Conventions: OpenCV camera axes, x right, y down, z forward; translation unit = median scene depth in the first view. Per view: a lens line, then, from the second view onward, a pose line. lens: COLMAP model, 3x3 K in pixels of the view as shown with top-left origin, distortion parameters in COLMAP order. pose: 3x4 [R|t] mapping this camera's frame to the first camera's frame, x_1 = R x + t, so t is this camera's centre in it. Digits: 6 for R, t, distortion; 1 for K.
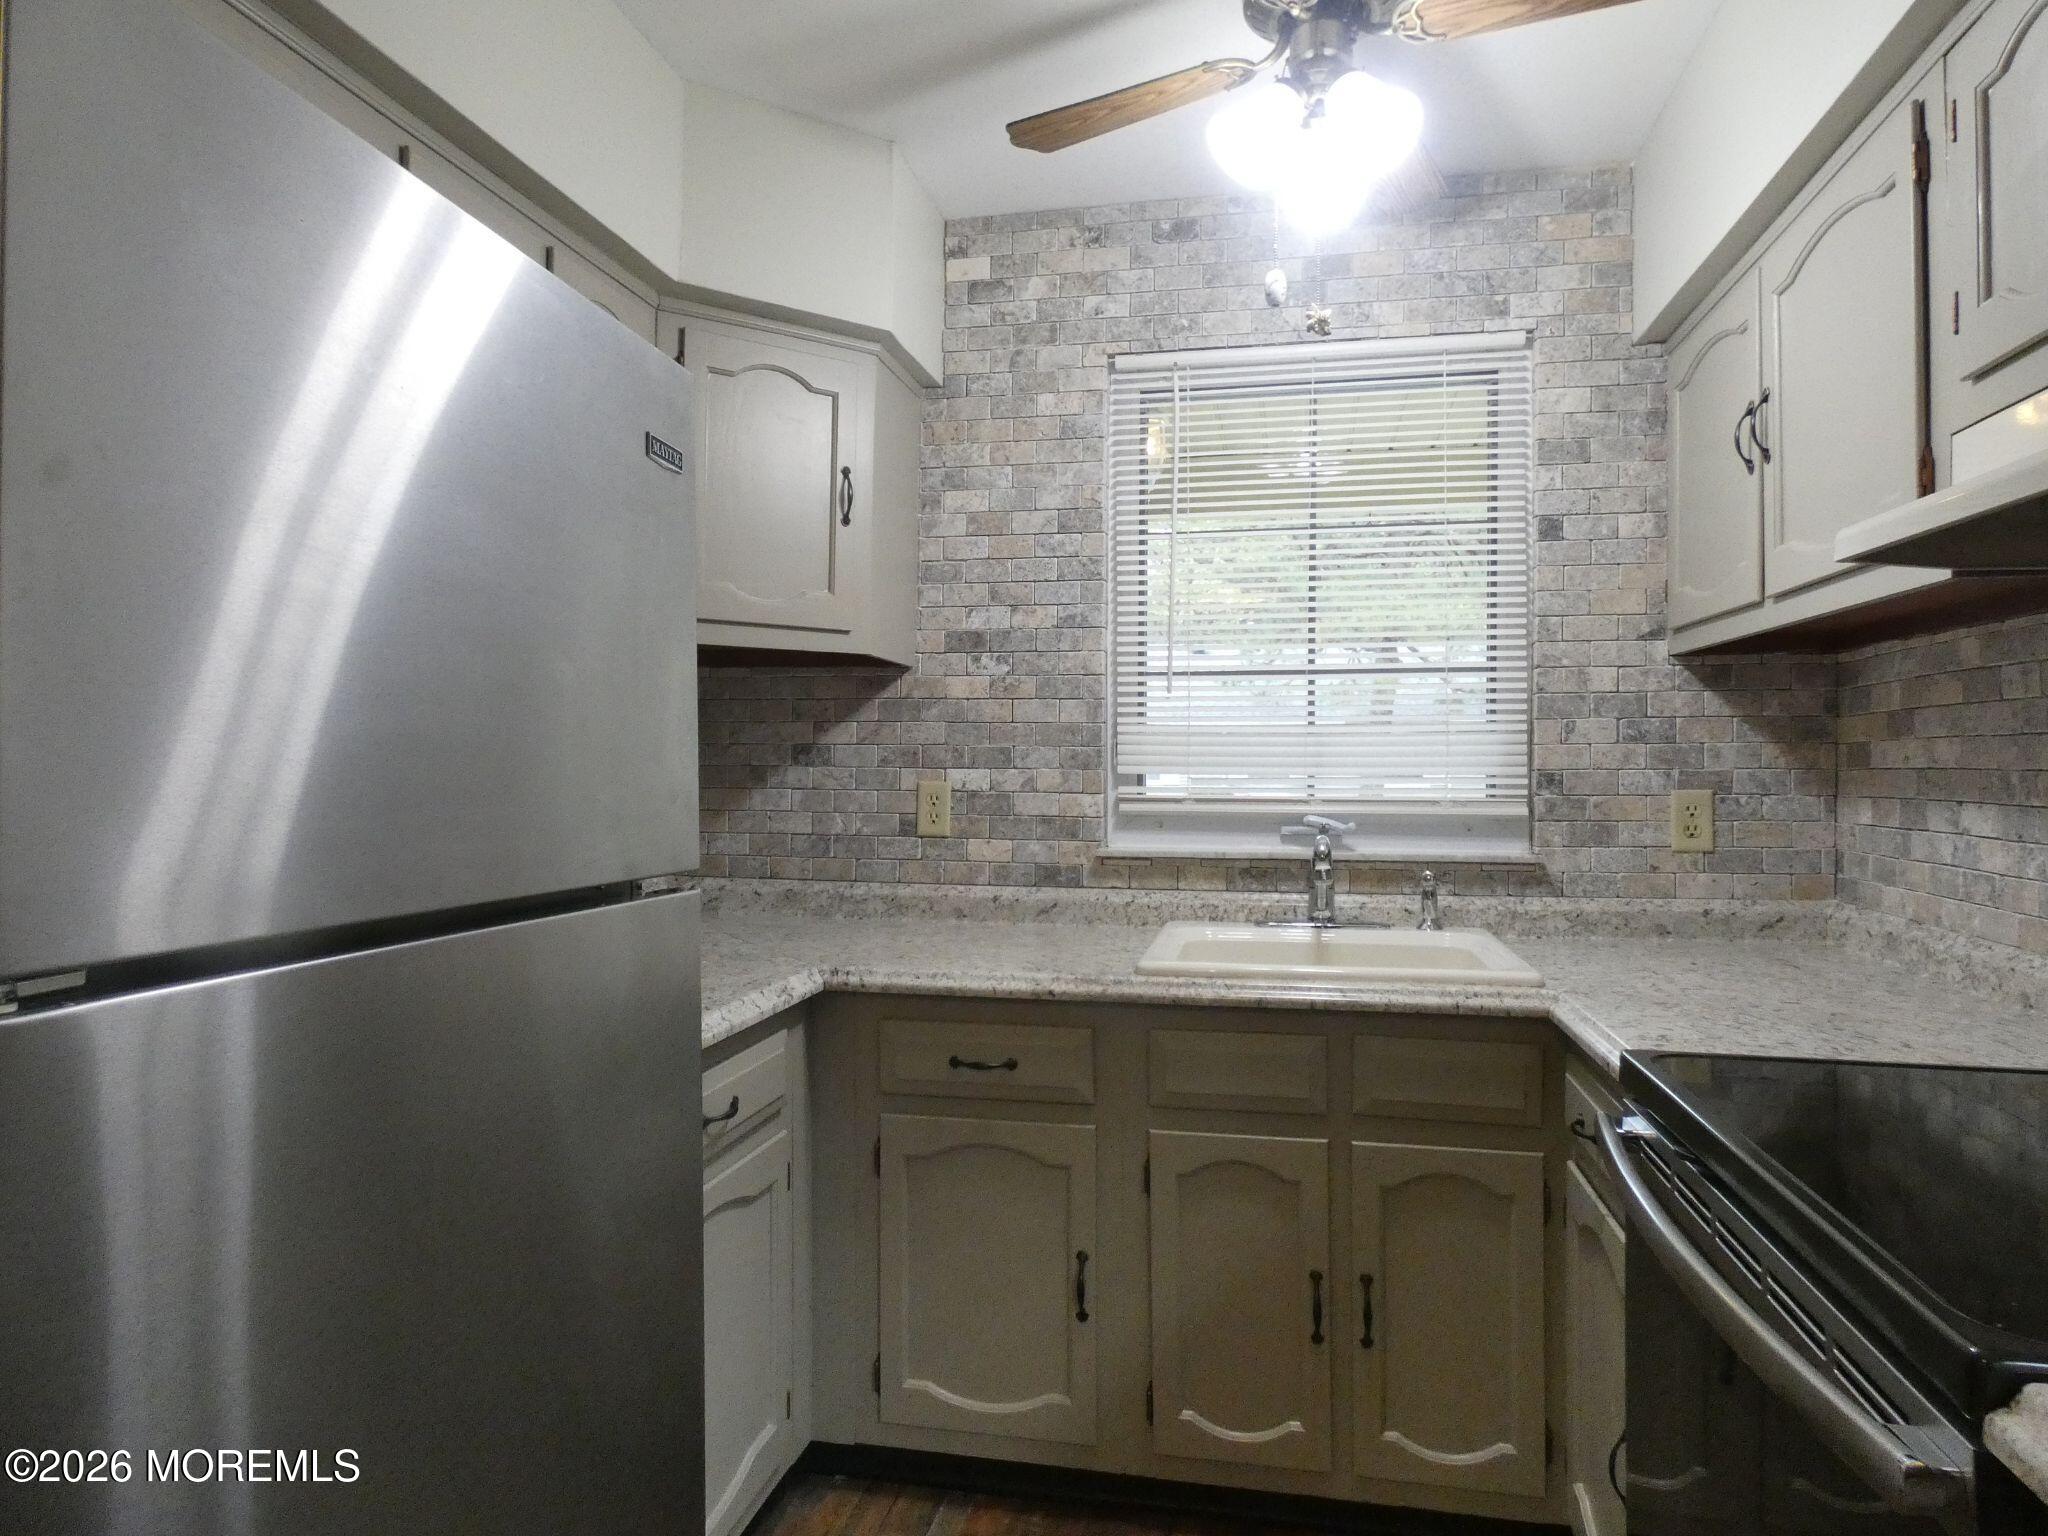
lens RADIAL K [[1278.5, 0, 1031.2], [0, 1278.5, 778.3], [0, 0, 1]] dist [-0.006931, -0.001584]
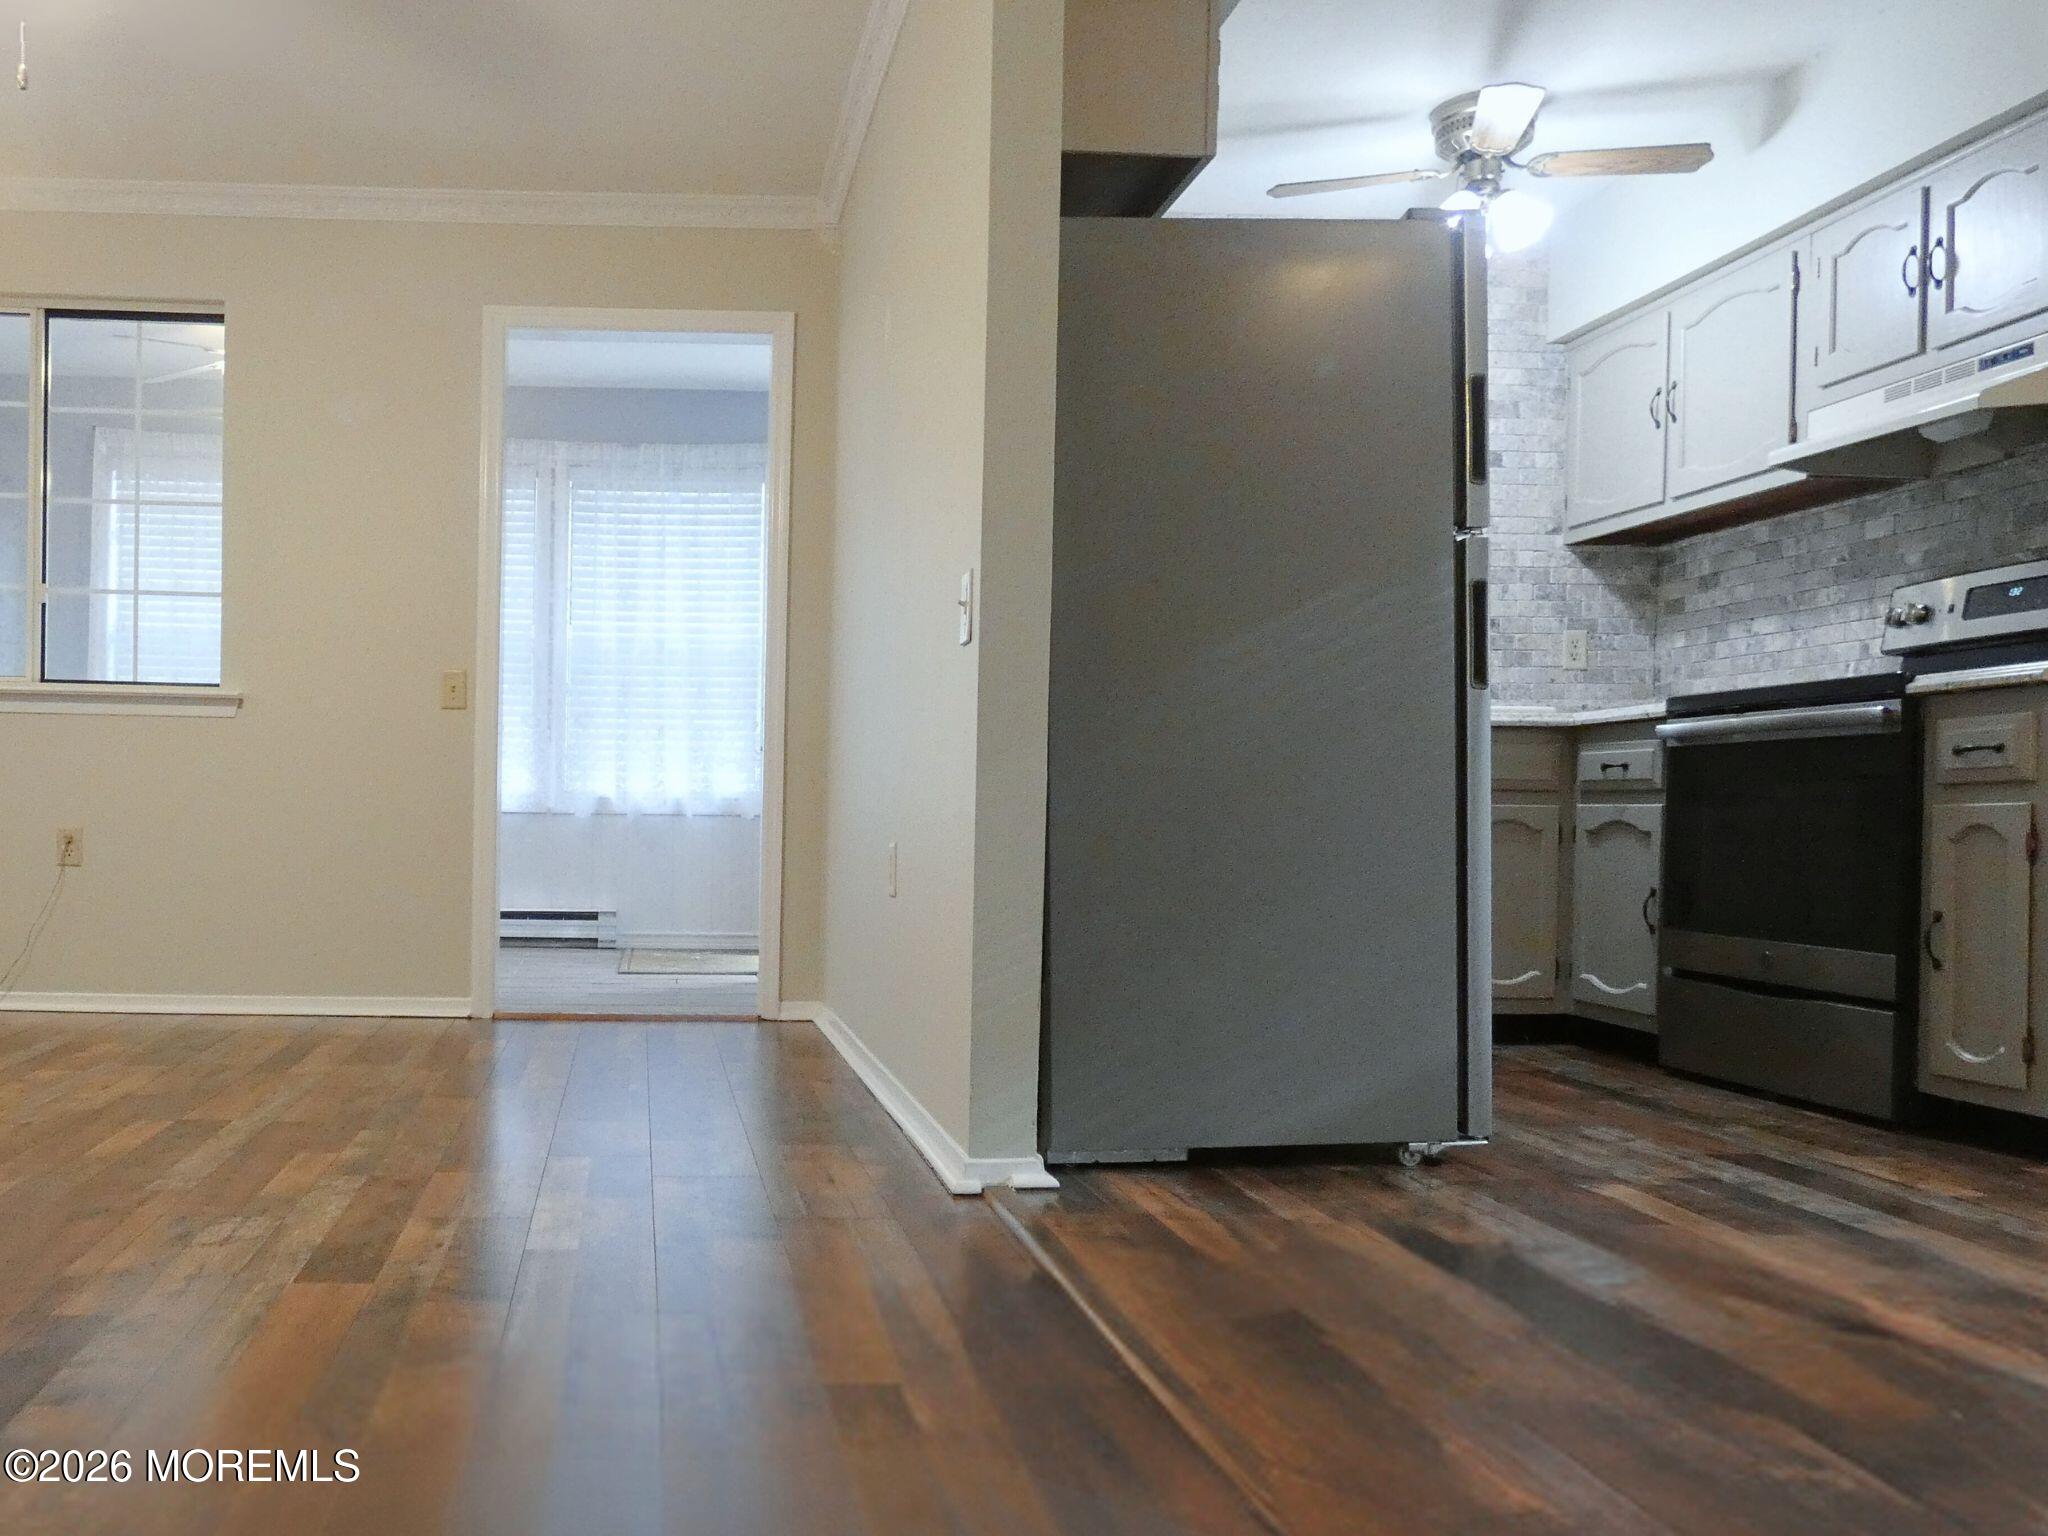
lens RADIAL K [[1278.5, 0, 1031.2], [0, 1278.5, 778.3], [0, 0, 1]] dist [-0.006931, -0.001584]
pose [[0.972731, -0.007678, 0.231808, -0.517966], [-0.002669, 0.999015, 0.044290, 0.126338], [-0.231920, -0.043701, 0.971753, -0.400757]]
